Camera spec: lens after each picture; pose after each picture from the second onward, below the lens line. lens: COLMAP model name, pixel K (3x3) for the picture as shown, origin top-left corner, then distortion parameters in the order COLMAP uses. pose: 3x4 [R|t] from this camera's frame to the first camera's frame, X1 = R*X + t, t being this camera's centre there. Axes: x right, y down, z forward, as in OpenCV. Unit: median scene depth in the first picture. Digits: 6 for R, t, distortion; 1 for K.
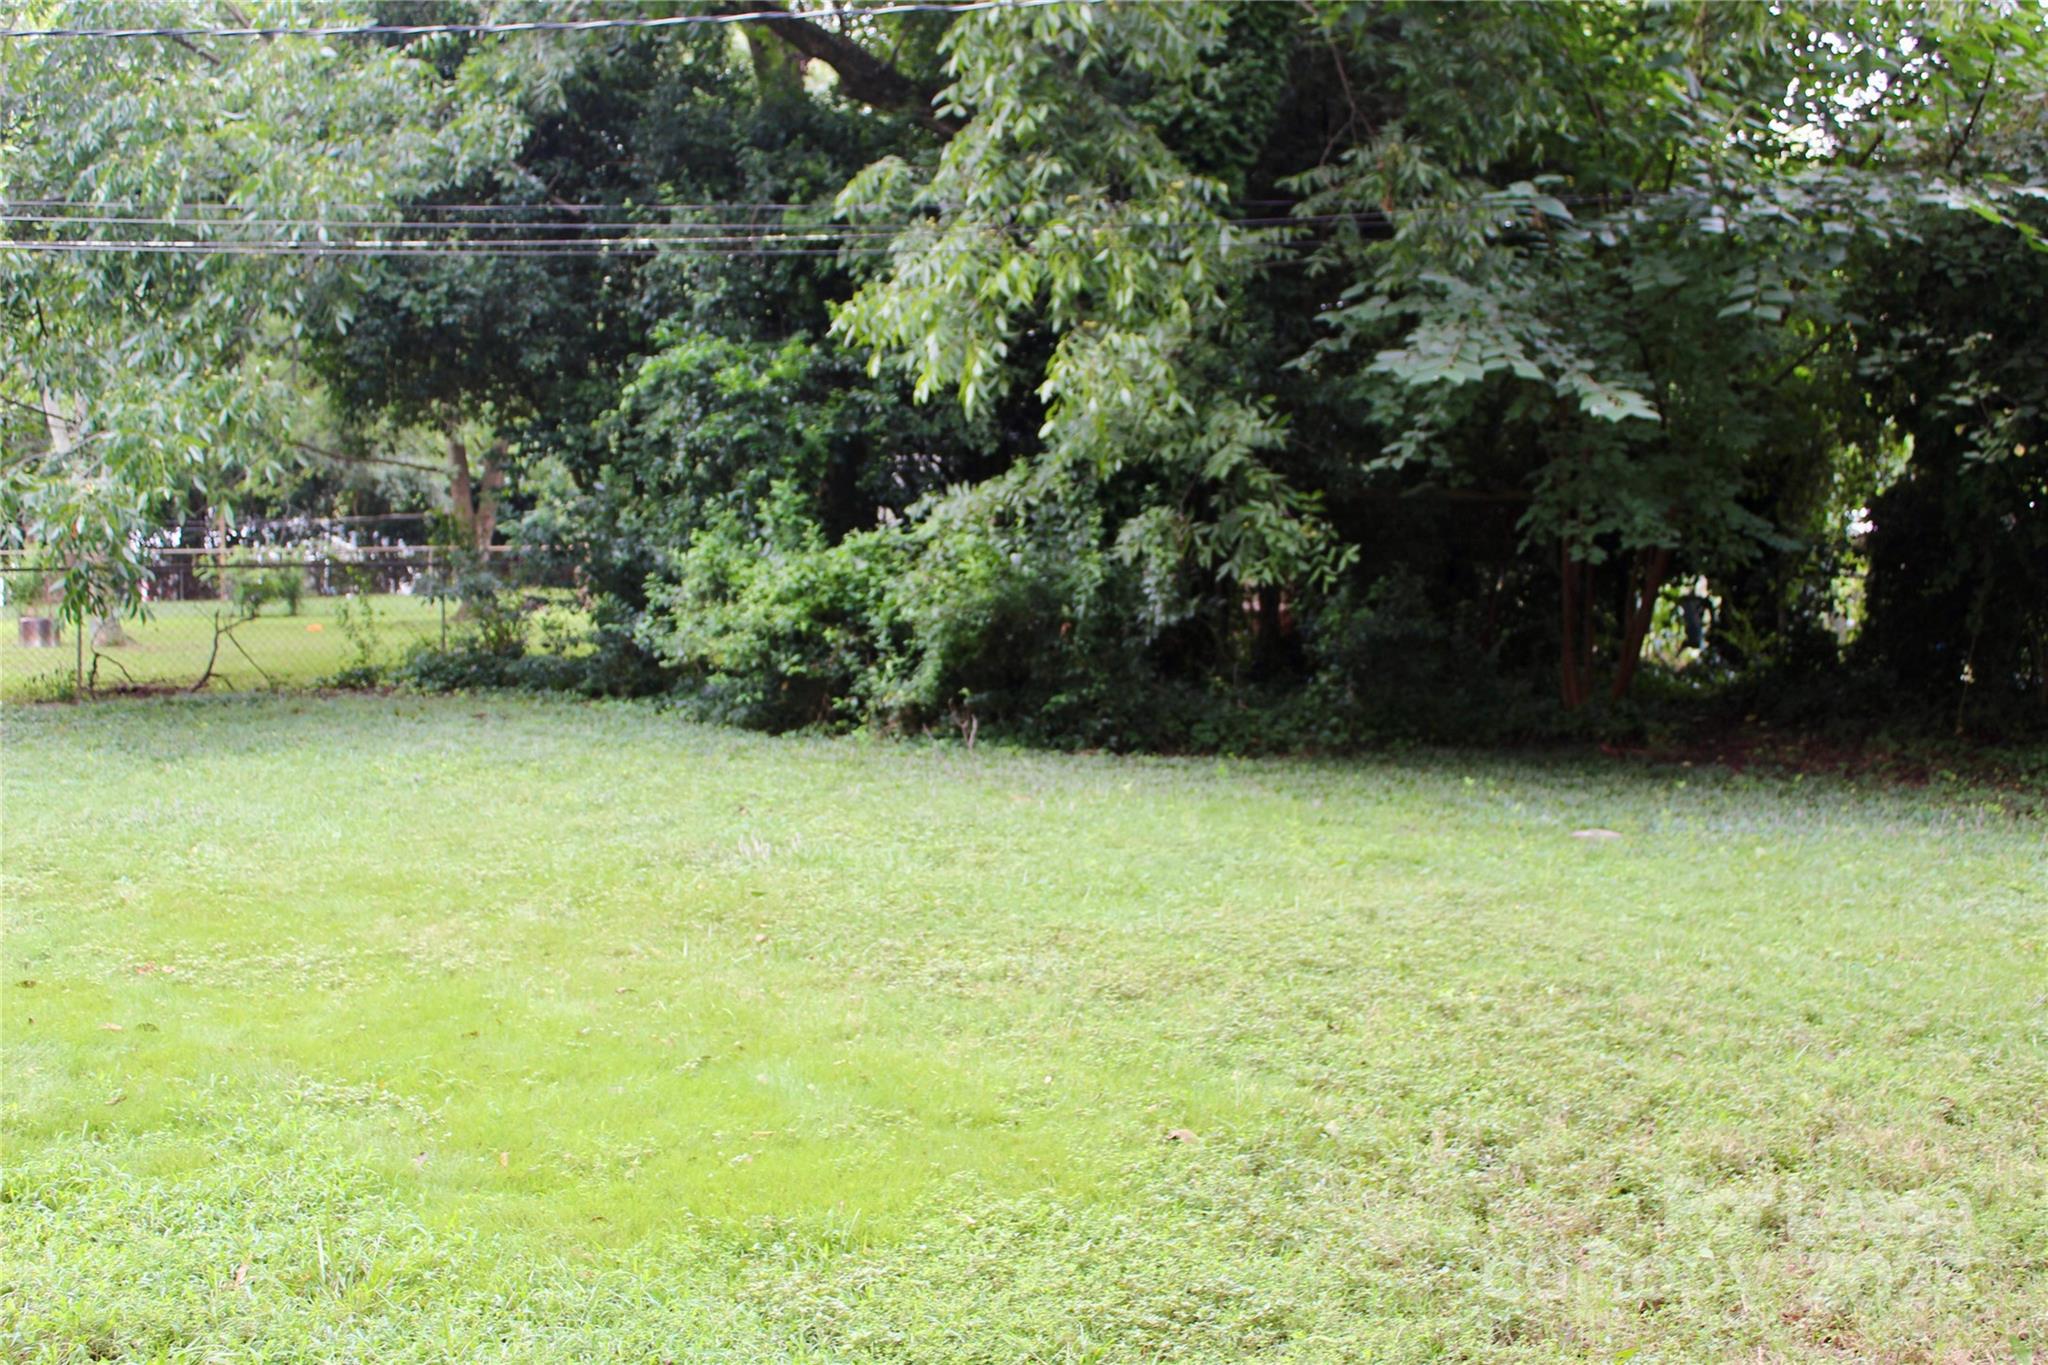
lens RADIAL K [[2363.8, 0, 1016.3], [0, 2363.8, 676.7], [0, 0, 1]] dist [-0.073483, 0.000000]
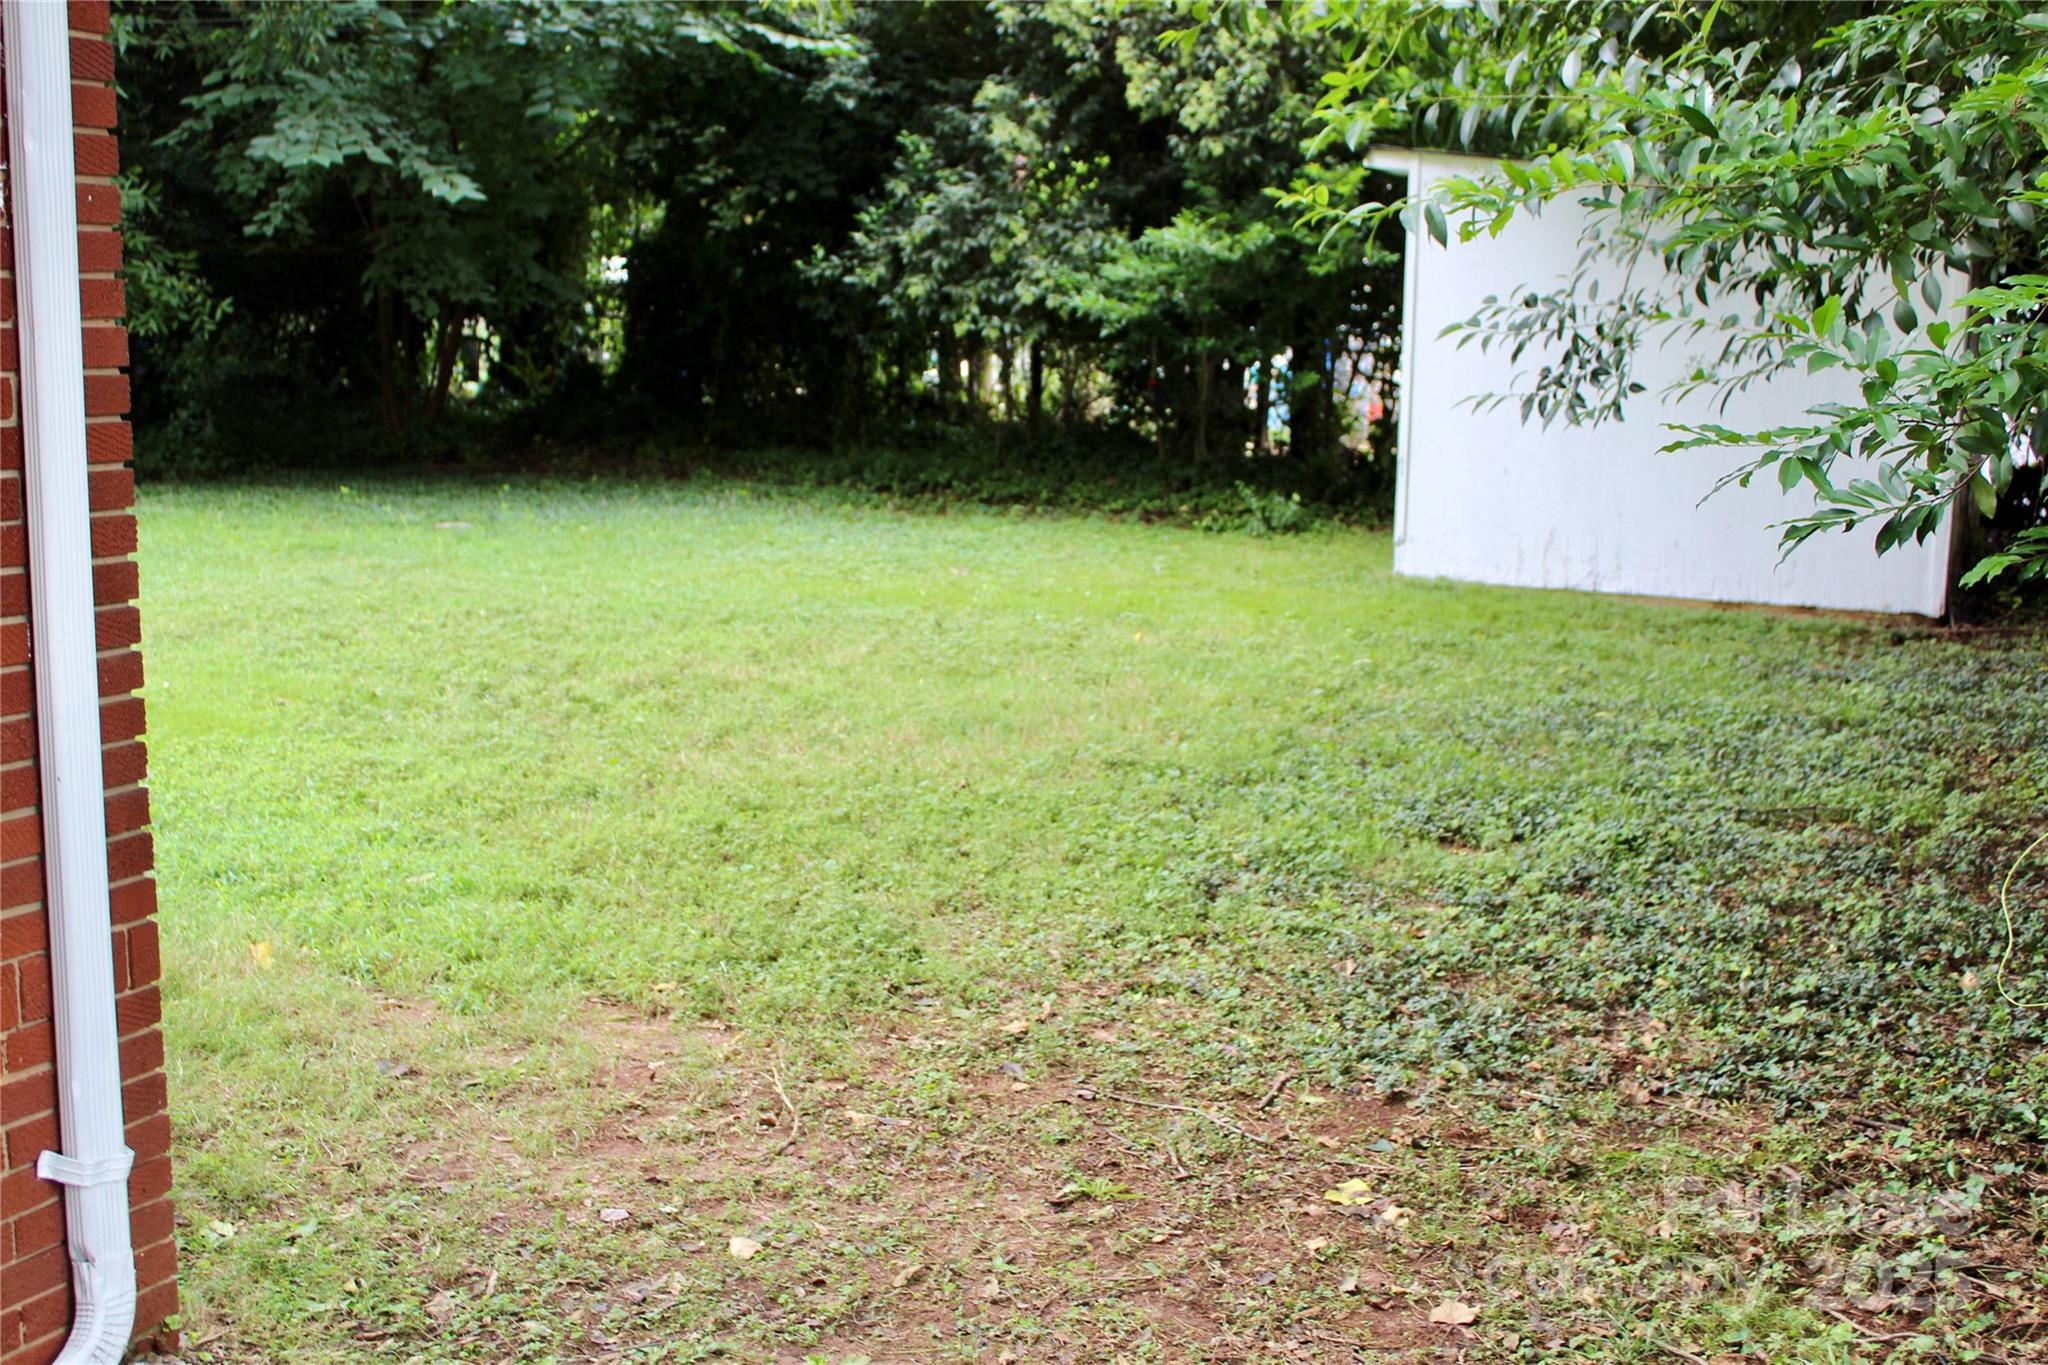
lens RADIAL K [[2363.8, 0, 1022.6], [0, 2363.8, 682.1], [0, 0, 1]] dist [-0.073483, 0.000000]
pose [[0.861311, -0.083294, 0.501204, -0.117794], [0.026393, 0.992473, 0.119583, 0.005823], [-0.507393, -0.089770, 0.857026, -0.226362]]
